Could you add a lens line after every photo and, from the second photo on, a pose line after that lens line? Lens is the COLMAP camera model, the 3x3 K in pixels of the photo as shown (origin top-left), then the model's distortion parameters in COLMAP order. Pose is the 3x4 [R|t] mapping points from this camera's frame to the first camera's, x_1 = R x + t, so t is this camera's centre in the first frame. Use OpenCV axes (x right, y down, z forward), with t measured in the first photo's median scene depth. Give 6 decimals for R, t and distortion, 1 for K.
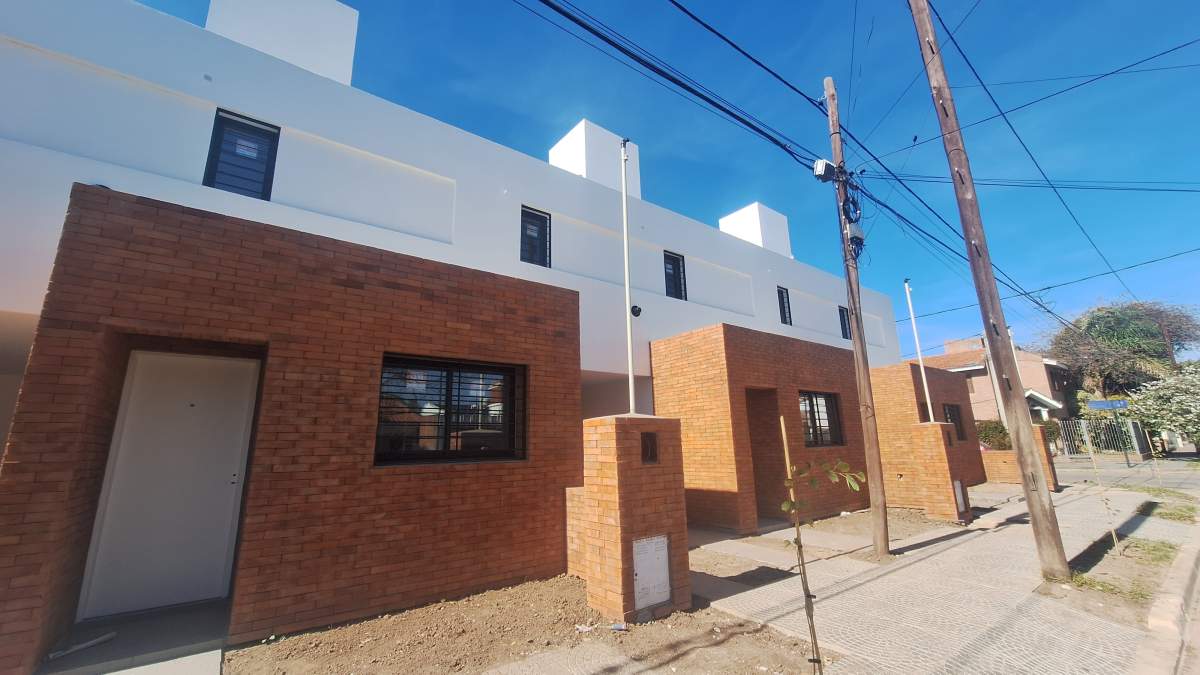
lens RADIAL K [[480.6, 0, 593.0], [0, 480.6, 333.3], [0, 0, 1]] dist [-0.002192, 0.000327]
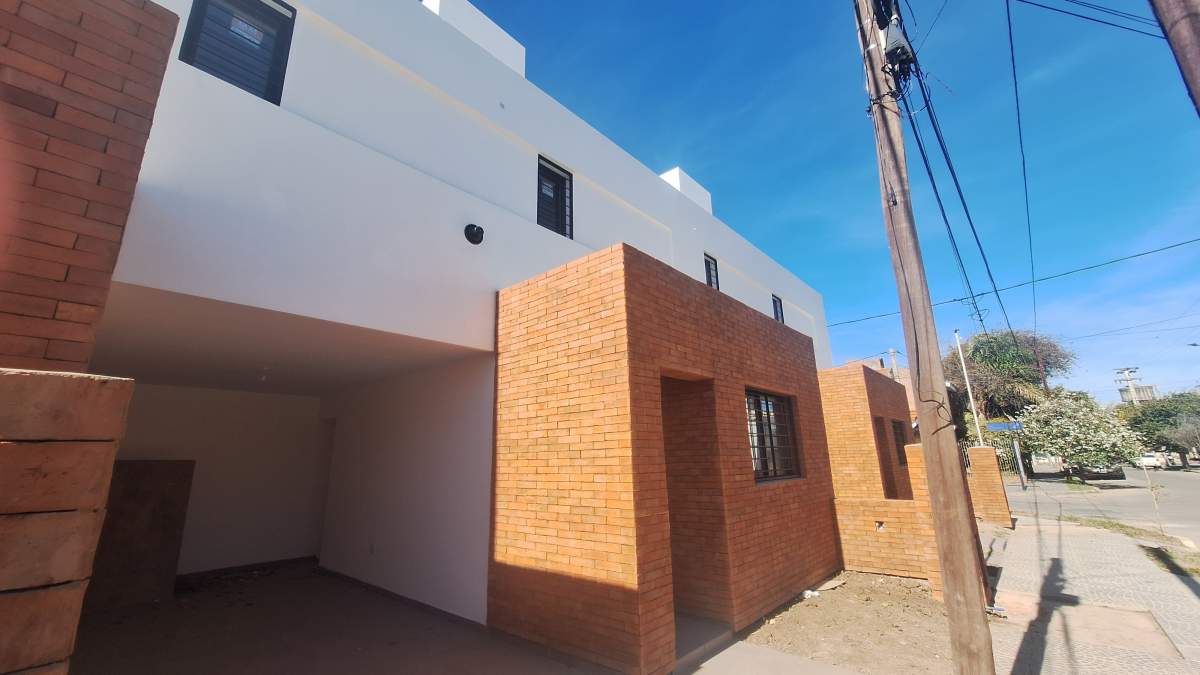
lens RADIAL K [[468.1, 0, 582.2], [0, 468.1, 336.4], [0, 0, 1]] dist [-0.012505, 0.000057]
pose [[0.987286, 0.048963, 0.151226, 0.136426], [-0.044407, 0.998456, -0.033360, 0.084734], [-0.152626, 0.026221, 0.987936, 0.451392]]
